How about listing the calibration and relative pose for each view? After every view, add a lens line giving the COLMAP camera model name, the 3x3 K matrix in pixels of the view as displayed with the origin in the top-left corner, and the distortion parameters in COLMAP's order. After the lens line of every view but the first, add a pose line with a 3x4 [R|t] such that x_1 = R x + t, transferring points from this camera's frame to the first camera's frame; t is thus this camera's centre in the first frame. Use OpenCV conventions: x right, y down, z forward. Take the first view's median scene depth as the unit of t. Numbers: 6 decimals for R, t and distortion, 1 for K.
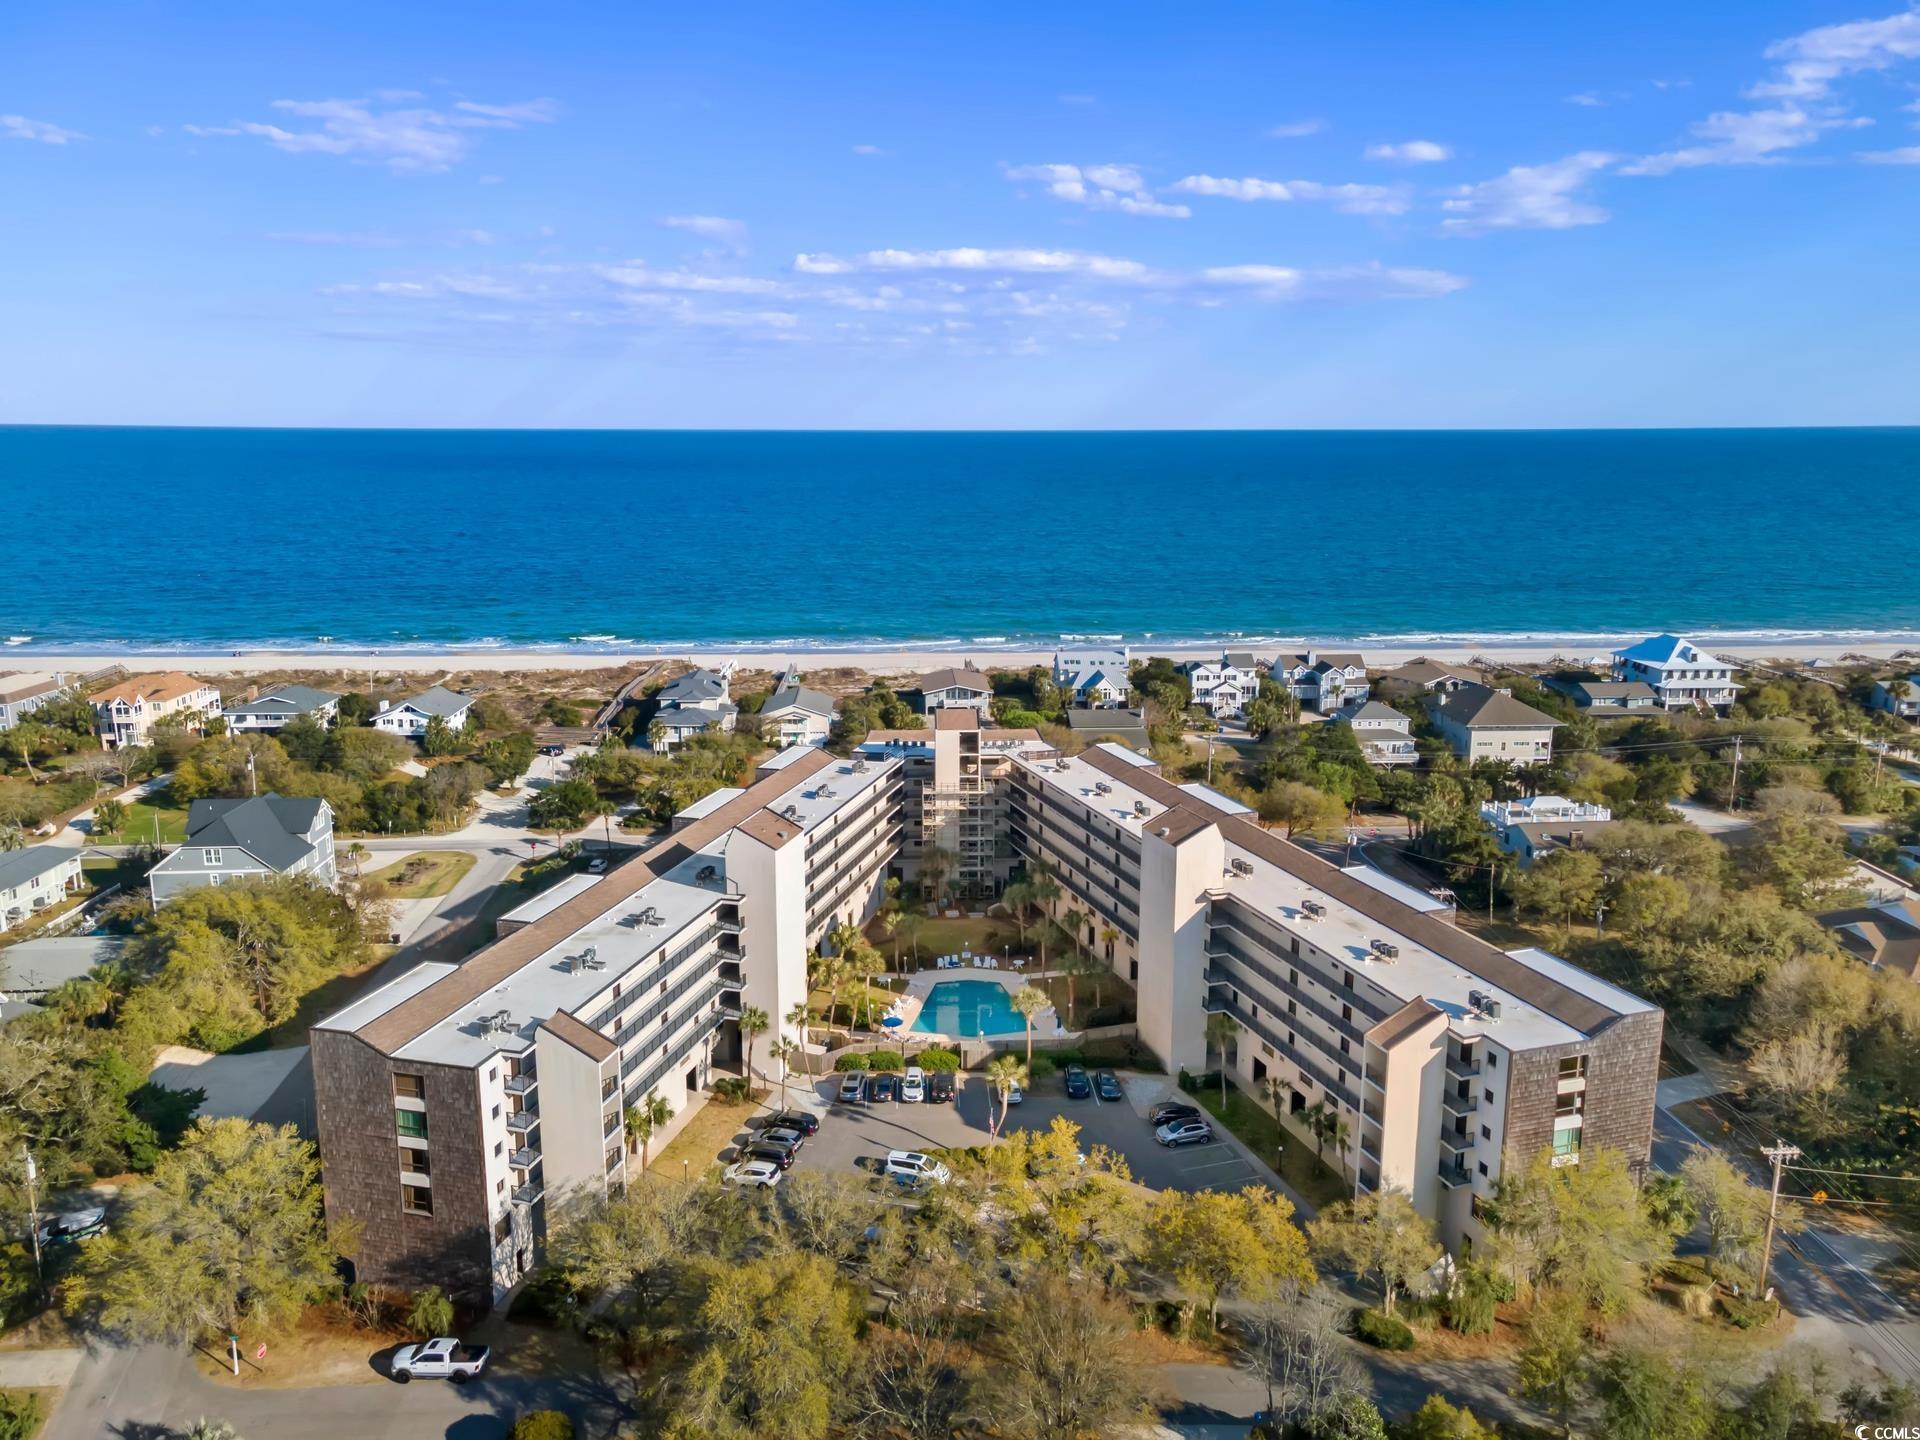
lens RADIAL K [[1394.4, 0, 959.8], [0, 1394.4, 697.7], [0, 0, 1]] dist [0.033144, 0.010888]
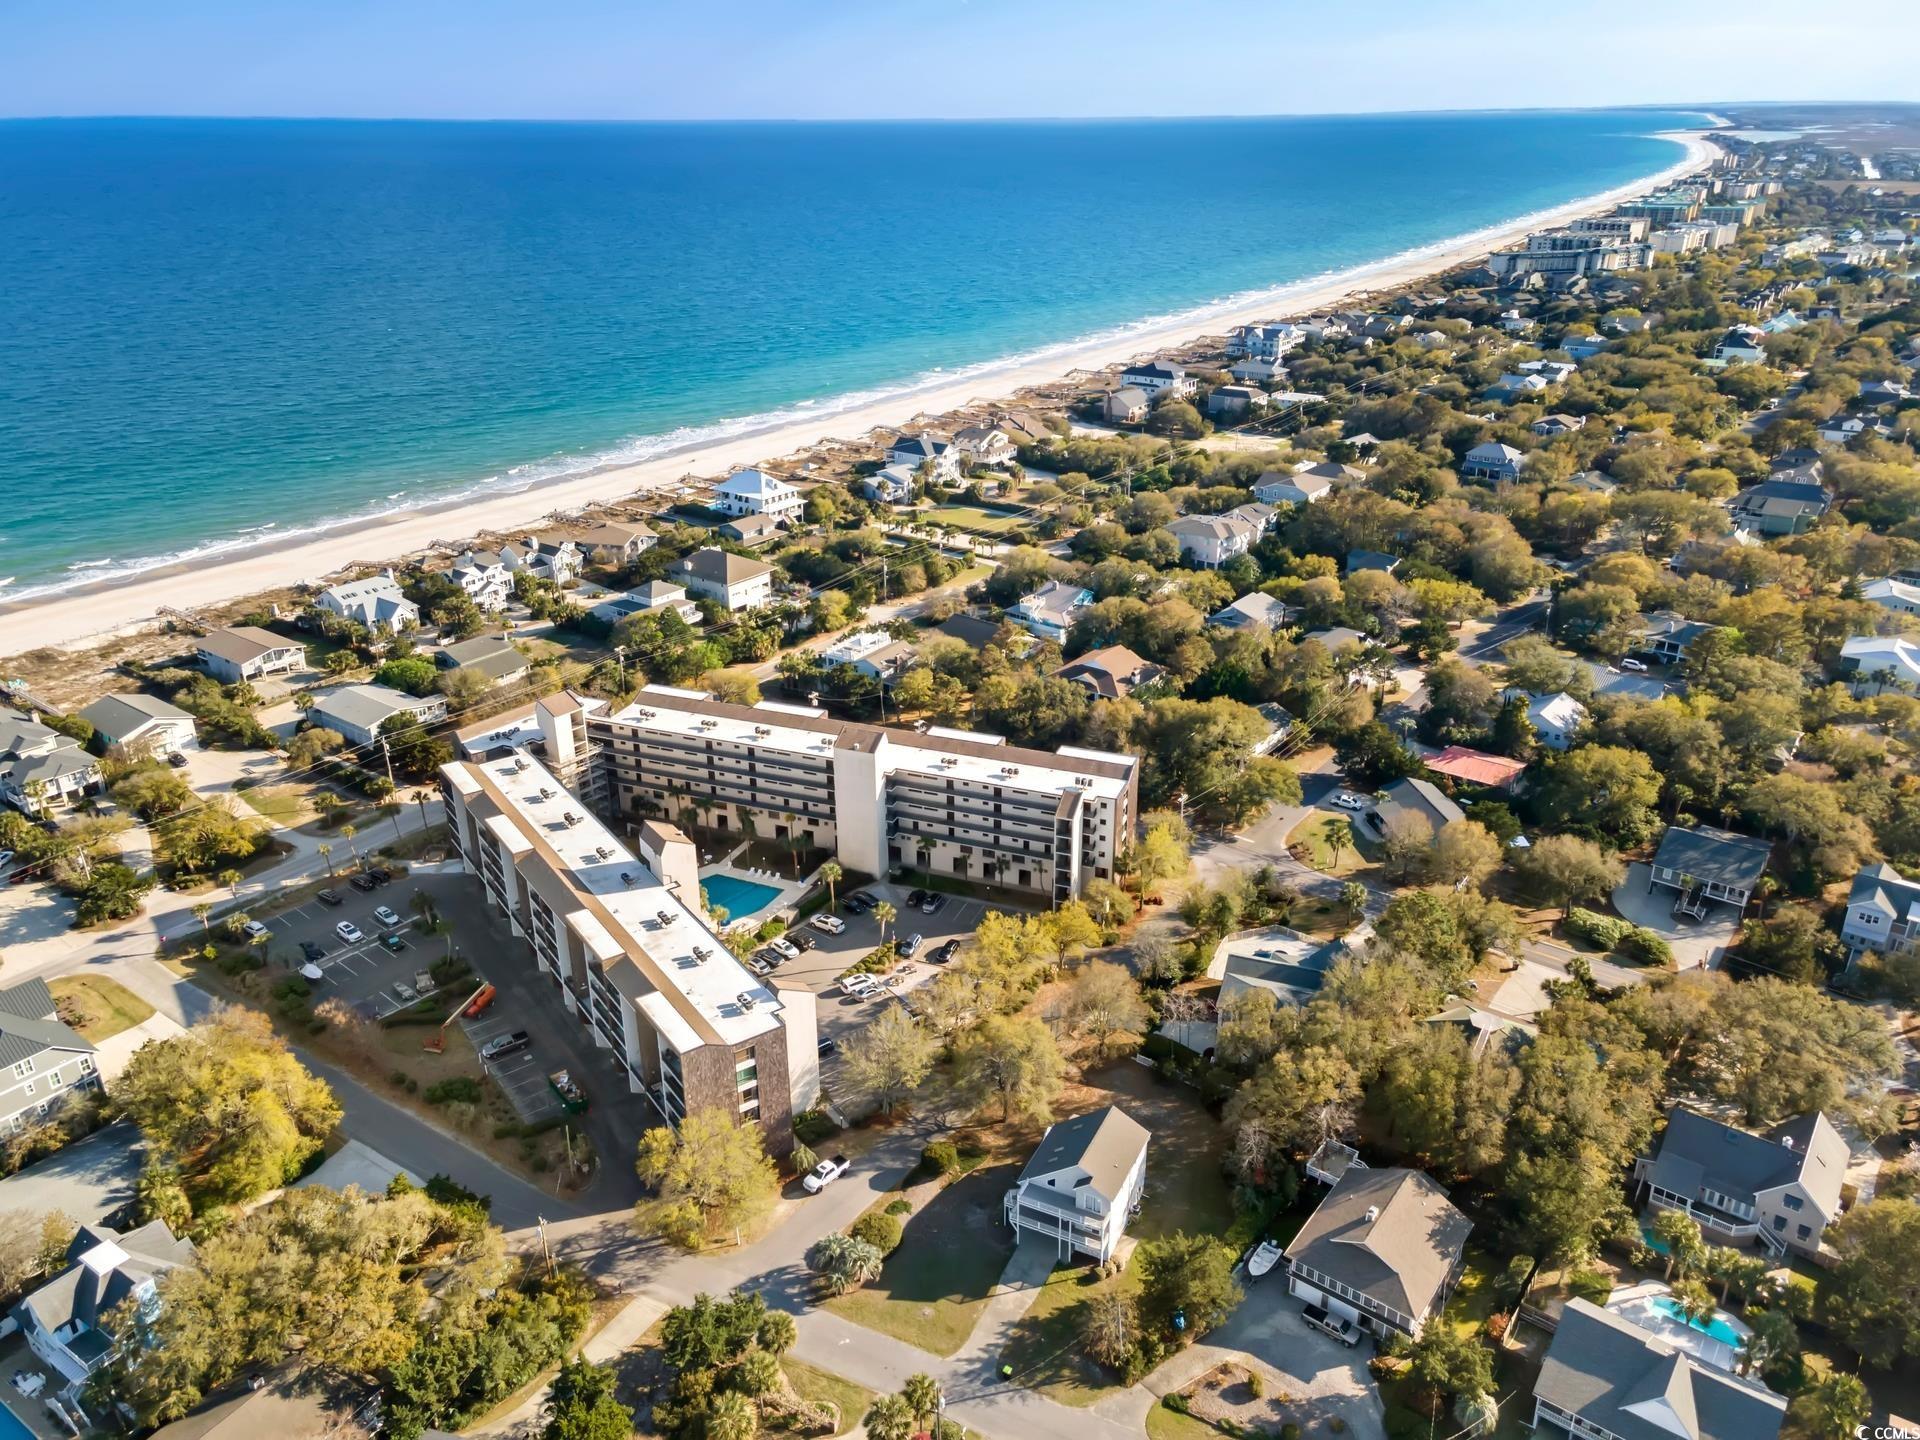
lens RADIAL K [[1386.5, 0, 960.0], [0, 1386.5, 720.0], [0, 0, 1]] dist [0.034914, -0.002733]
pose [[0.644357, -0.311802, 0.698272, -0.749174], [0.155897, 0.947486, 0.279224, -0.306247], [-0.748665, -0.071061, 0.659129, -0.136963]]
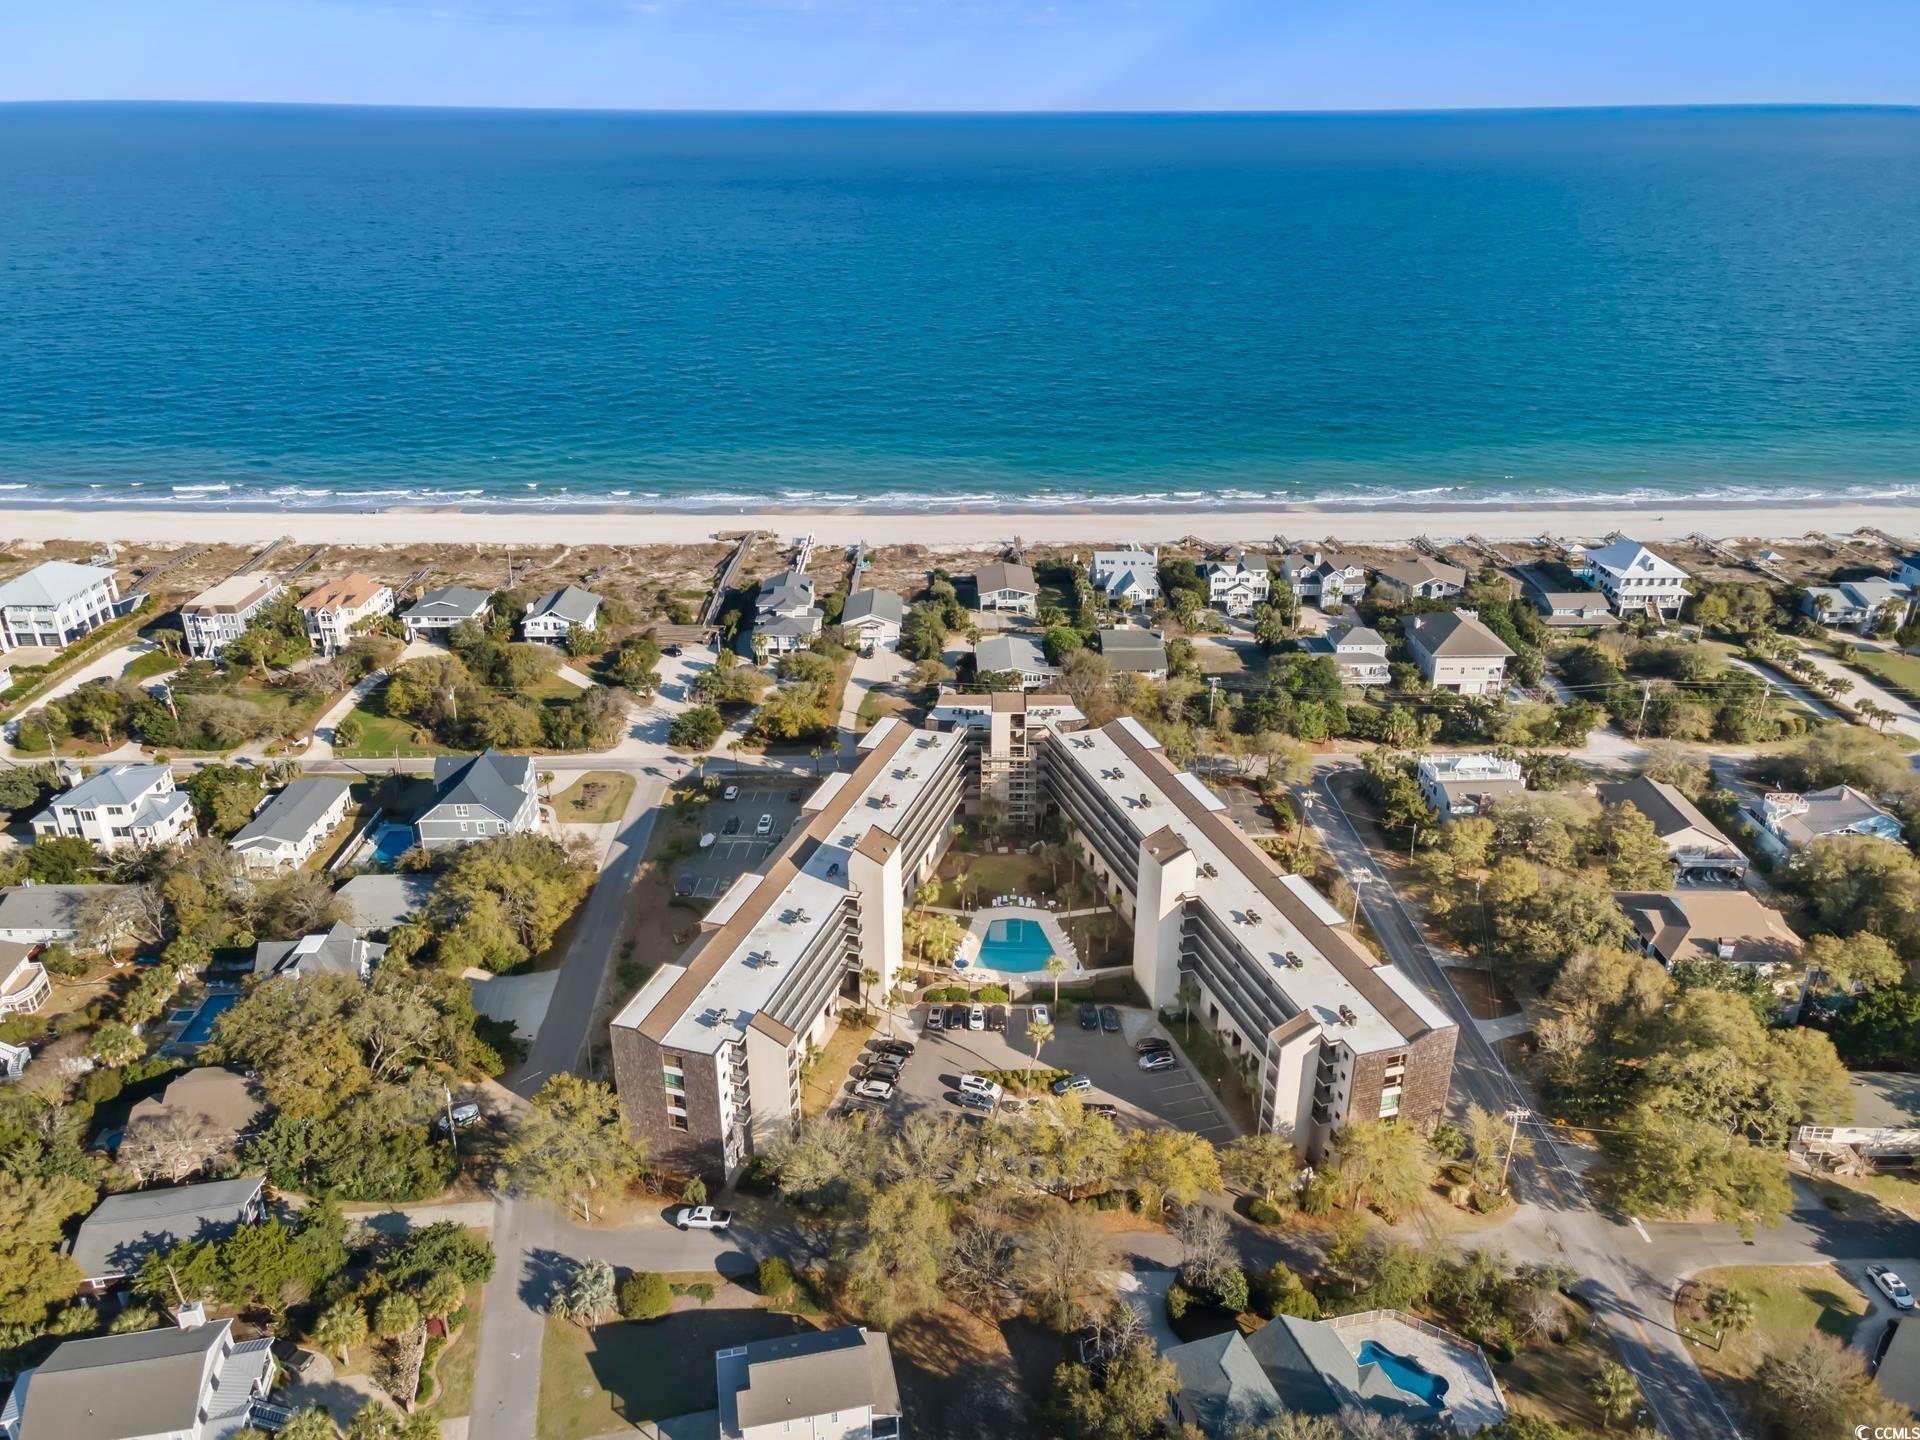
lens RADIAL K [[1386.5, 0, 960.0], [0, 1386.5, 720.0], [0, 0, 1]] dist [0.034914, -0.002733]
pose [[0.999422, 0.014075, -0.030941, -0.008120], [-0.006885, 0.975198, 0.221227, -0.284999], [0.033287, -0.220886, 0.974731, -0.289101]]
